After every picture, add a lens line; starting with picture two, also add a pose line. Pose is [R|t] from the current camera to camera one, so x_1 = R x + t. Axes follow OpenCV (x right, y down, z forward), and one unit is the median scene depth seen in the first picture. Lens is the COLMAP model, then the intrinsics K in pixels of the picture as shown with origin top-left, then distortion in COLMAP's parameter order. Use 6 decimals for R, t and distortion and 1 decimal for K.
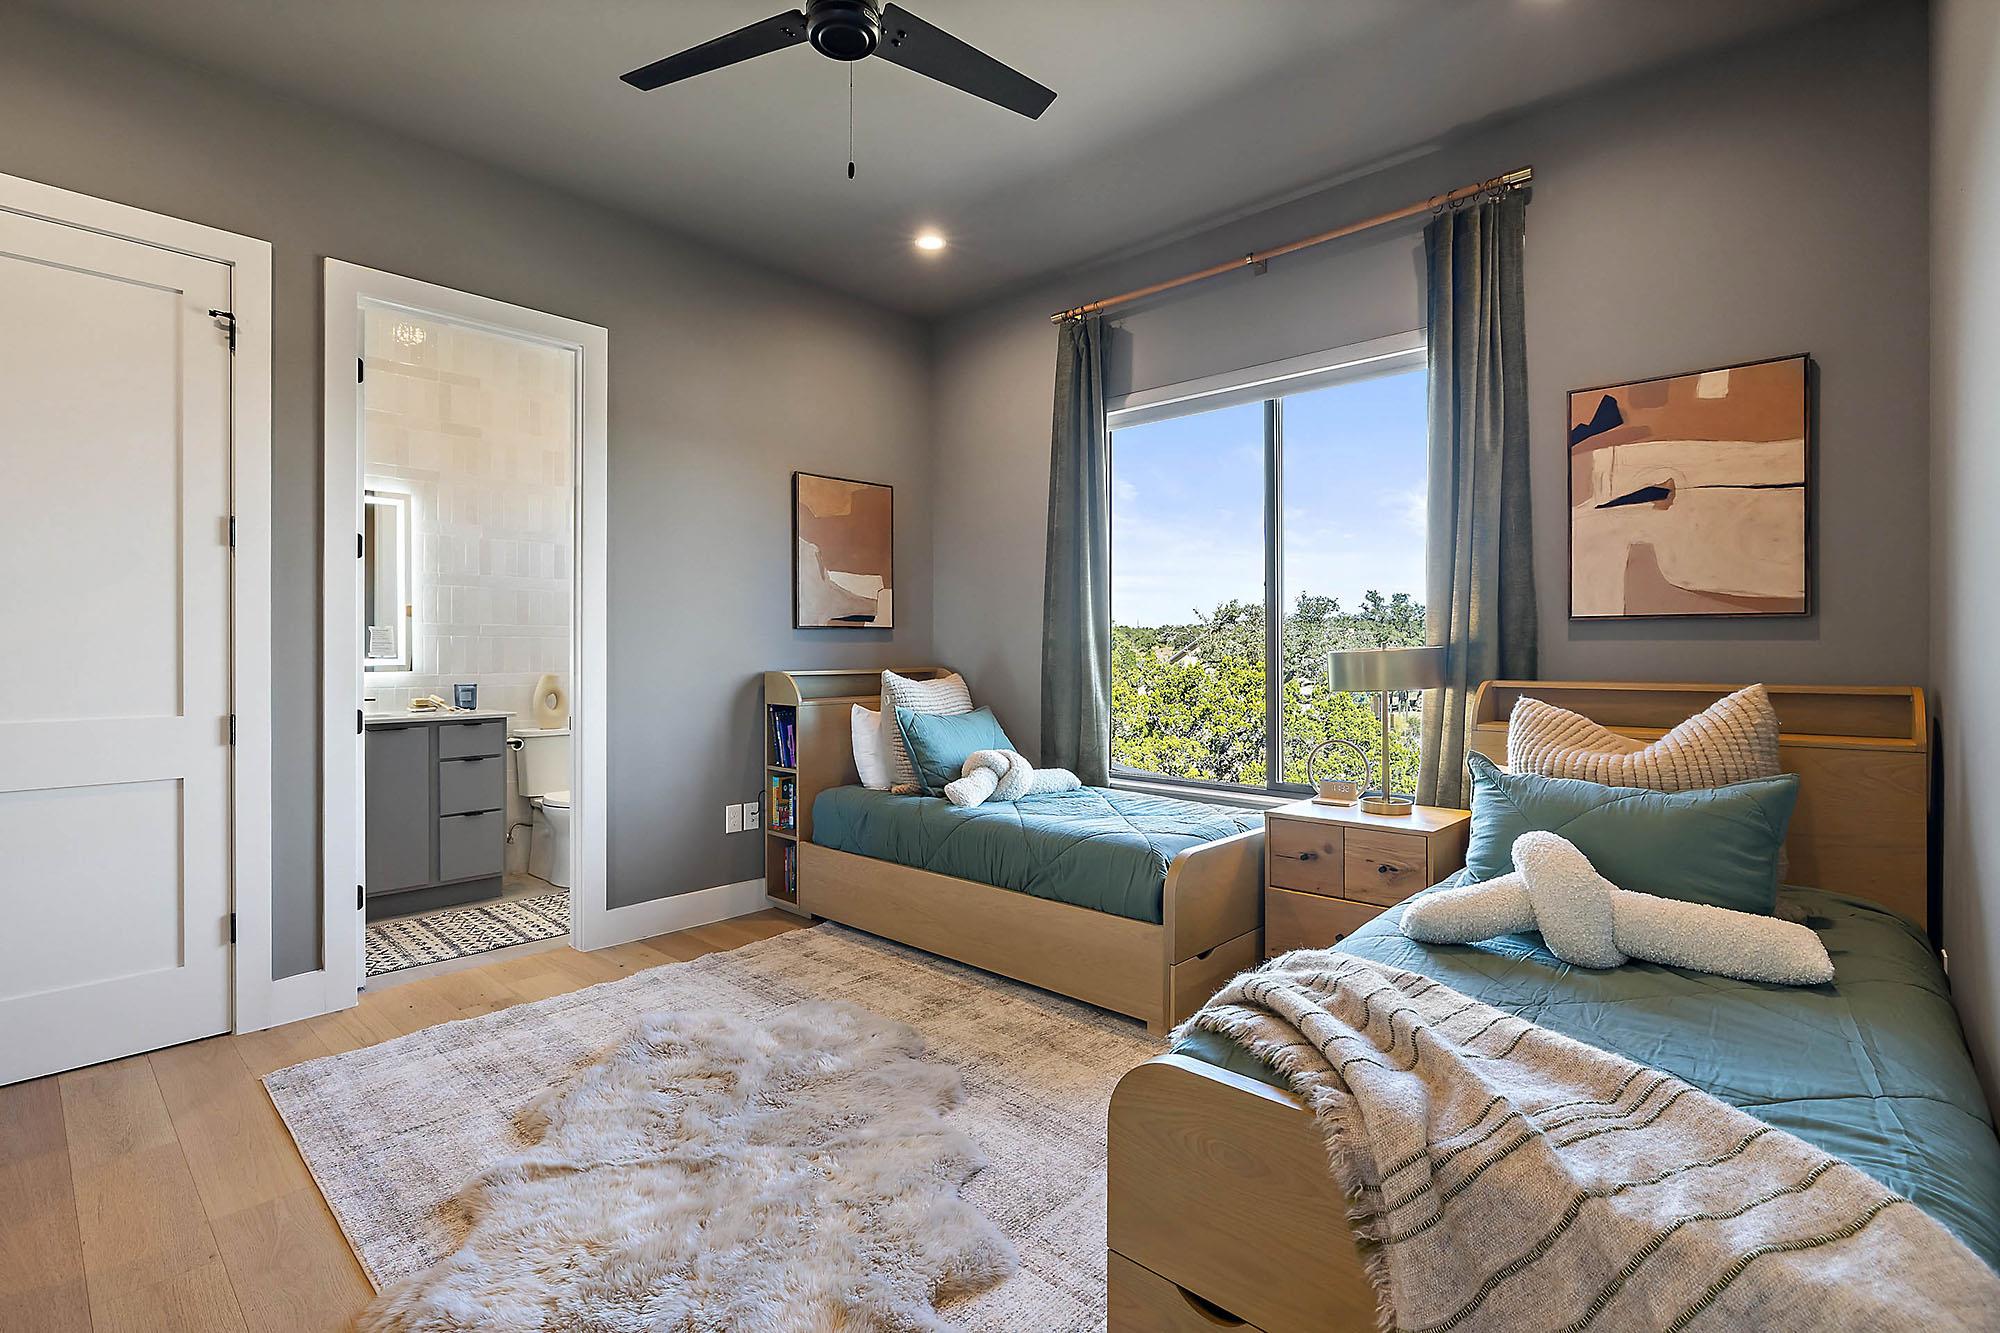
lens RADIAL K [[933.6, 0, 1002.0], [0, 933.6, 655.6], [0, 0, 1]] dist [0.000222, 0.000032]
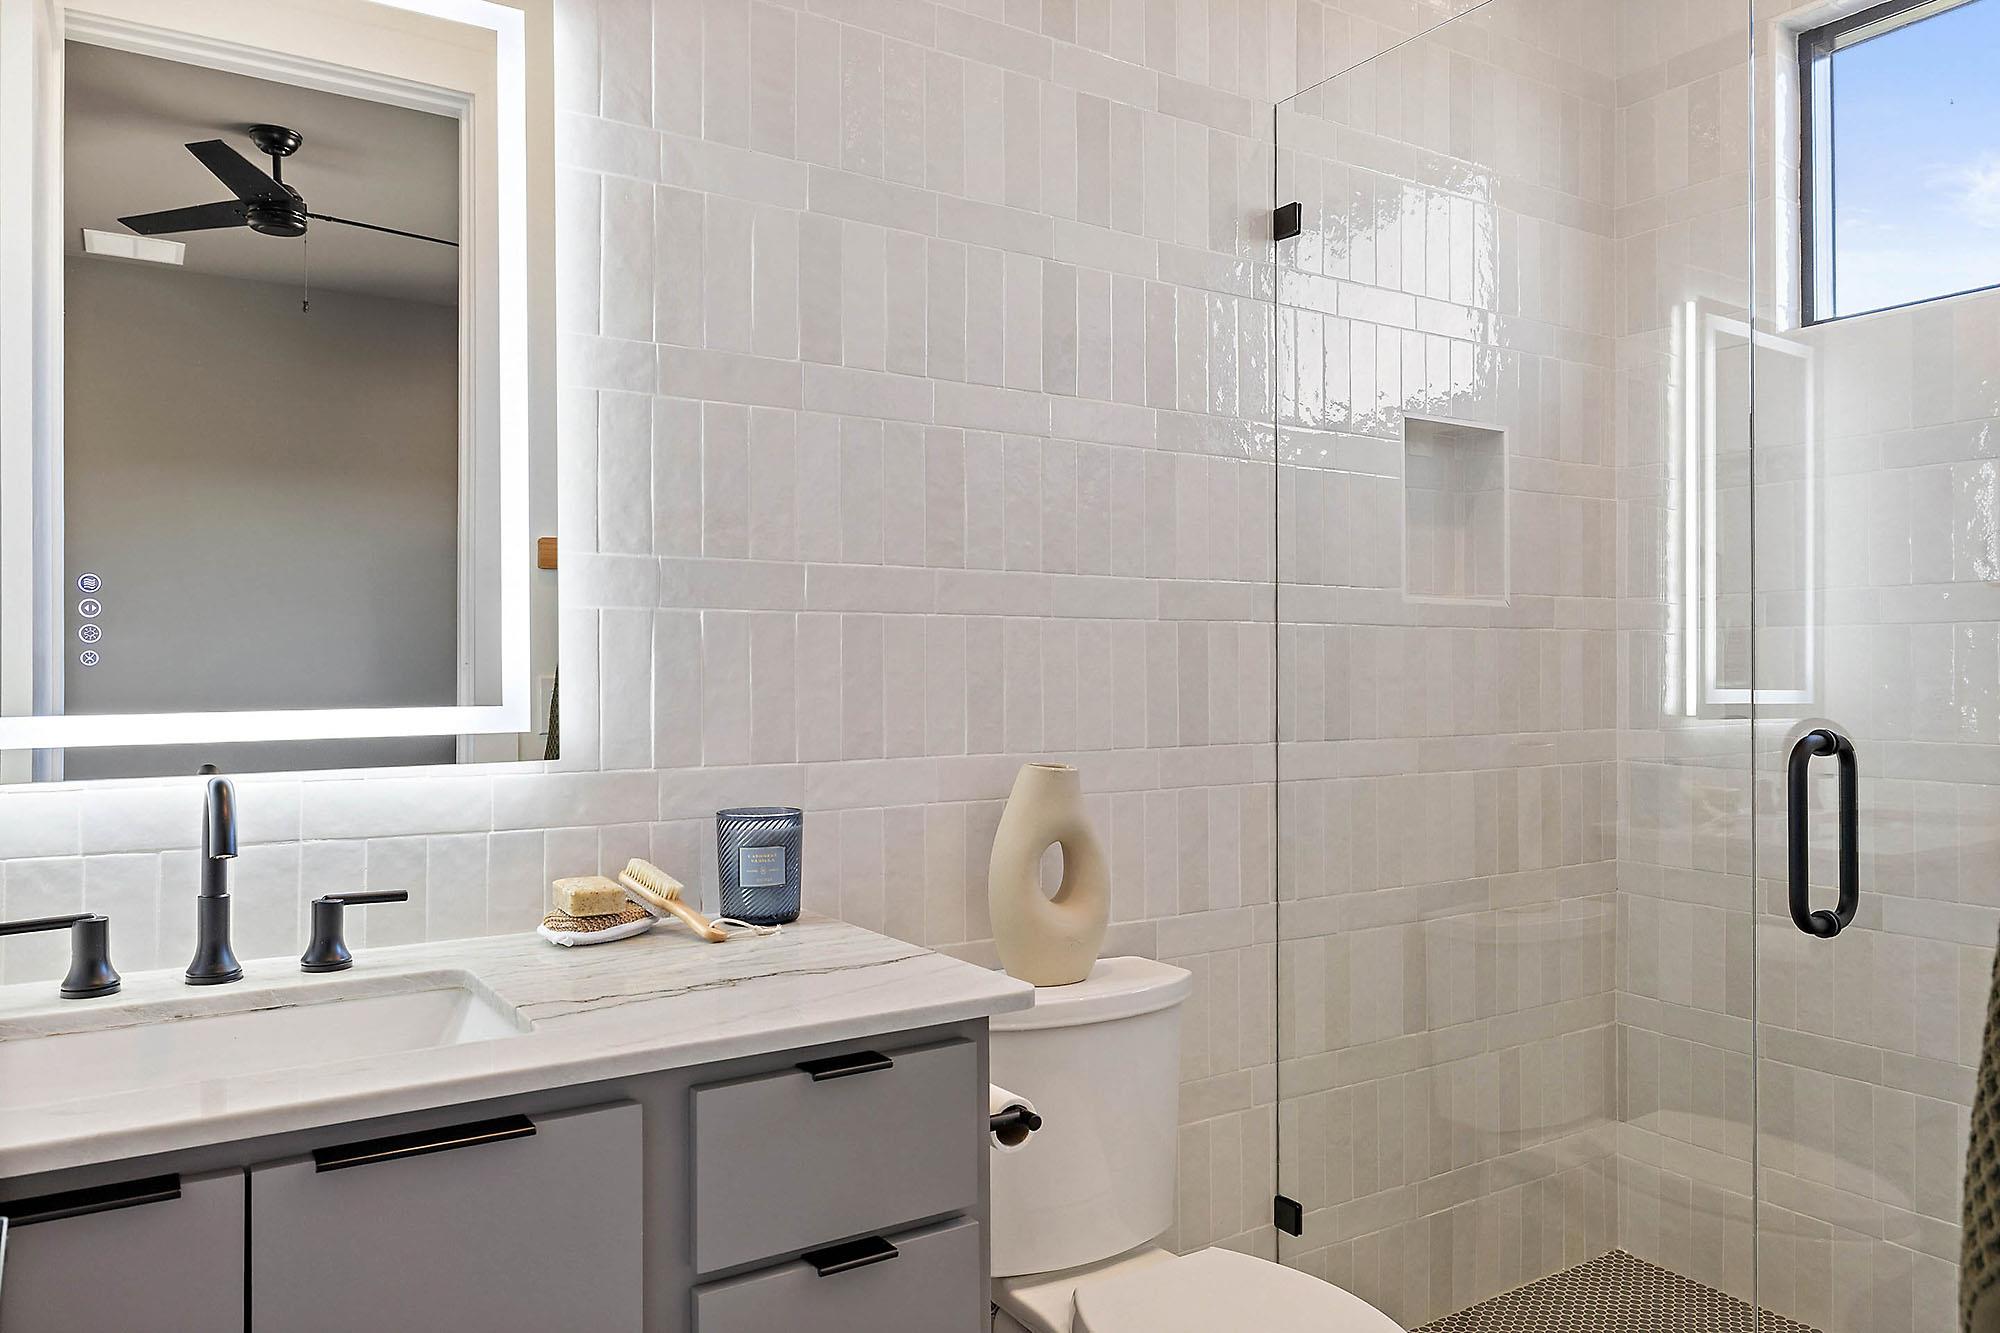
lens RADIAL K [[1395.5, 0, 1008.4], [0, 1395.5, 660.4], [0, 0, 1]] dist [0.012775, -0.004370]
pose [[0.971244, -0.001716, -0.238081, -0.431494], [-0.000555, 0.999955, -0.009472, -0.004135], [0.238086, 0.009331, 0.971199, 0.675913]]
